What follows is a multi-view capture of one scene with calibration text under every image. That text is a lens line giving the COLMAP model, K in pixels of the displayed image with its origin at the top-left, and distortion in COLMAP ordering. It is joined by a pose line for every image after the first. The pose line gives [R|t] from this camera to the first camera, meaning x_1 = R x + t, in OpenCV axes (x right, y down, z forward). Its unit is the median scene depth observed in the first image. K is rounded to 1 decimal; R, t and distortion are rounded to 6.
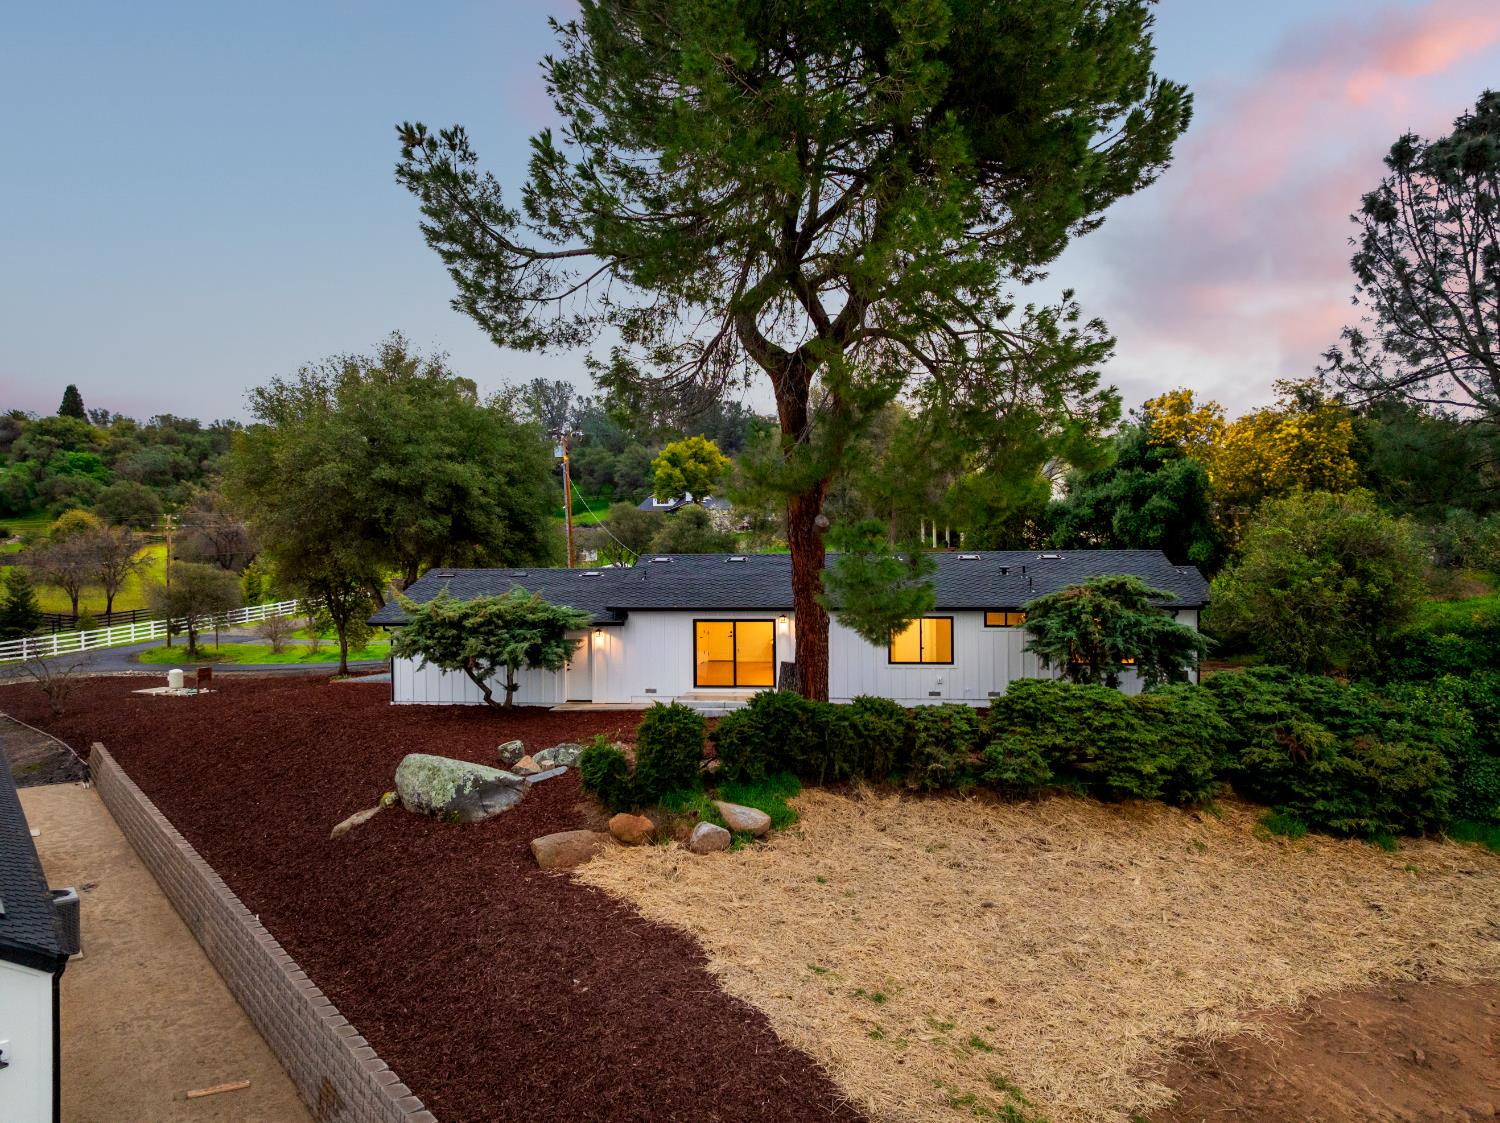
lens RADIAL K [[1054.0, 0, 750.0], [0, 1054.0, 561.5], [0, 0, 1]] dist [-0.034285, 0.003076]
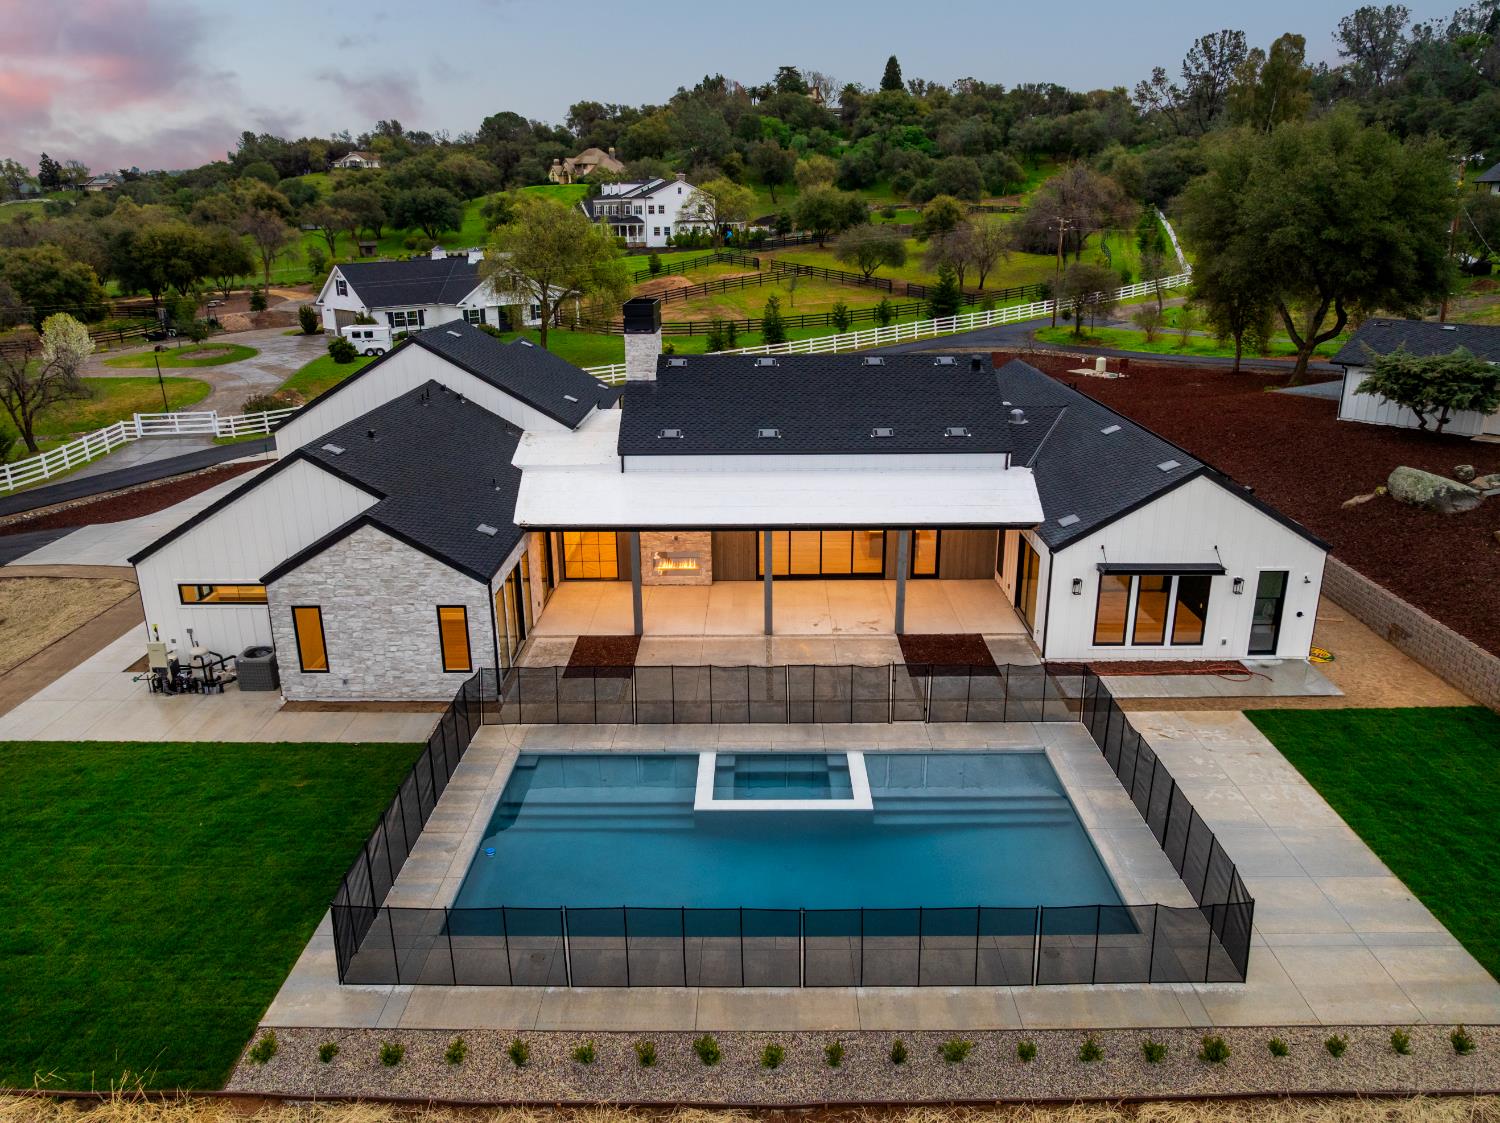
lens RADIAL K [[1054.0, 0, 750.0], [0, 1054.0, 561.5], [0, 0, 1]] dist [-0.034285, 0.003076]
pose [[0.785133, 0.195717, -0.587589, -0.075192], [0.002346, 0.947807, 0.318835, -0.107066], [0.619323, -0.251706, 0.743696, -0.478780]]
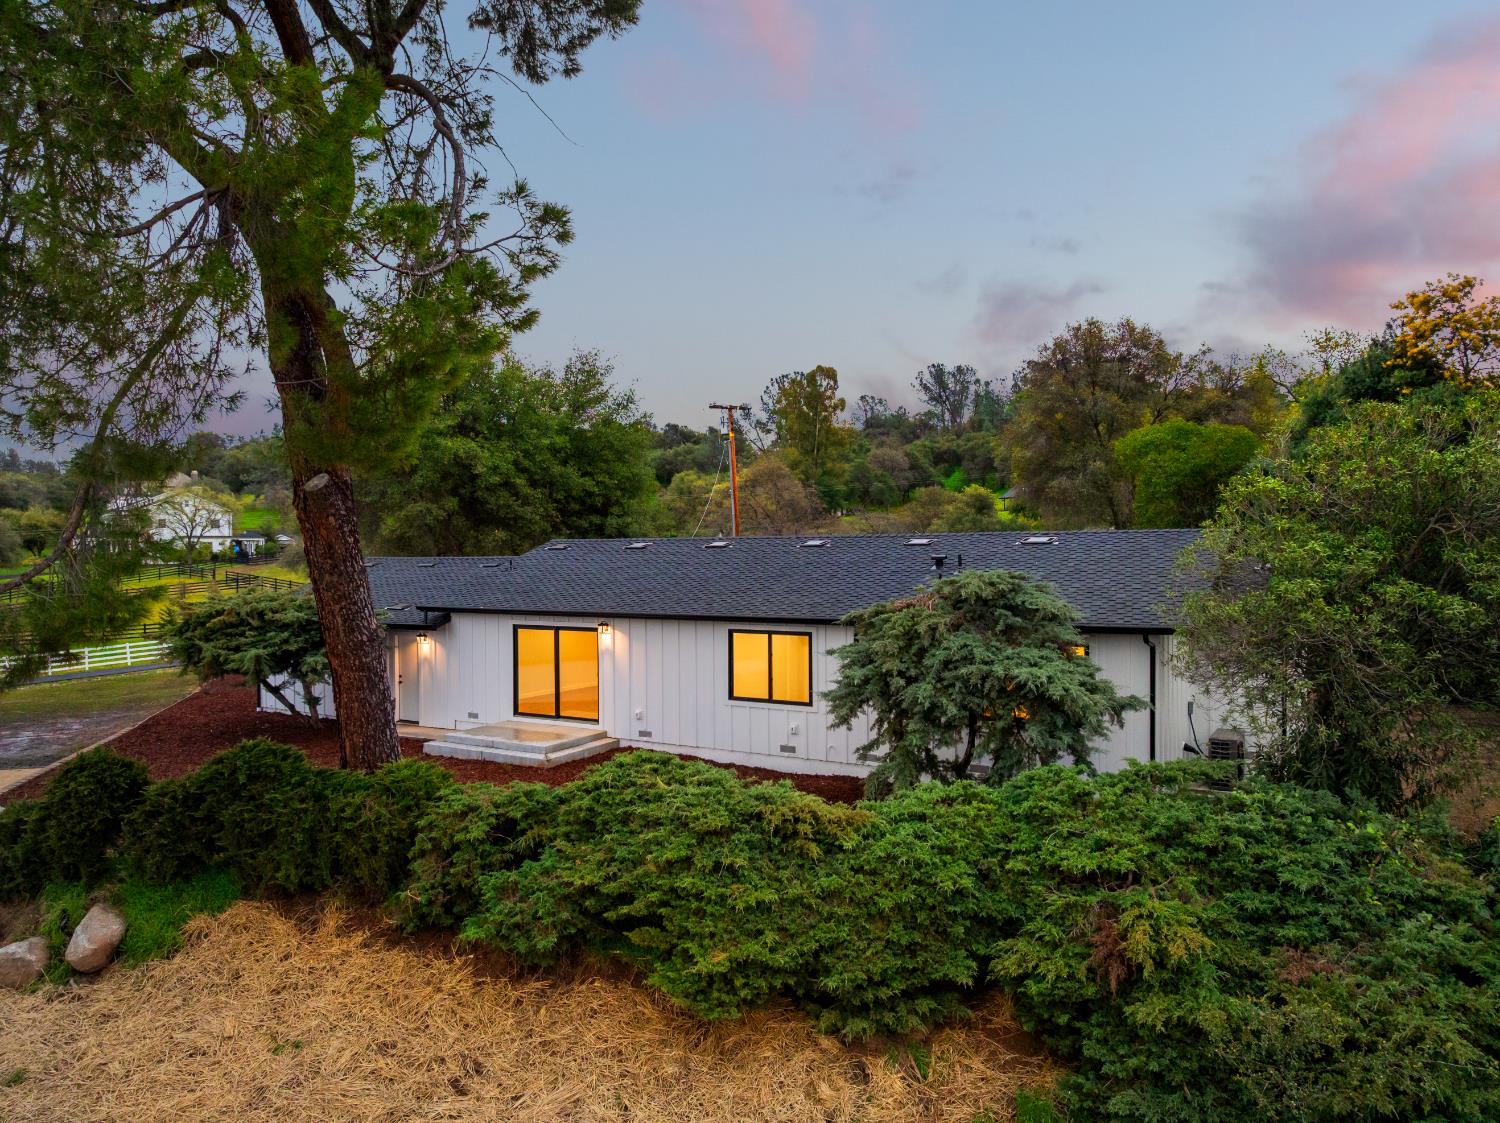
lens RADIAL K [[1042.7, 0, 750.0], [0, 1042.7, 561.5], [0, 0, 1]] dist [-0.066566, -0.000117]
pose [[0.912089, 0.002879, -0.409981, 0.308463], [0.001518, 0.999945, 0.010398, 0.001526], [0.409988, -0.010106, 0.912035, 0.294800]]
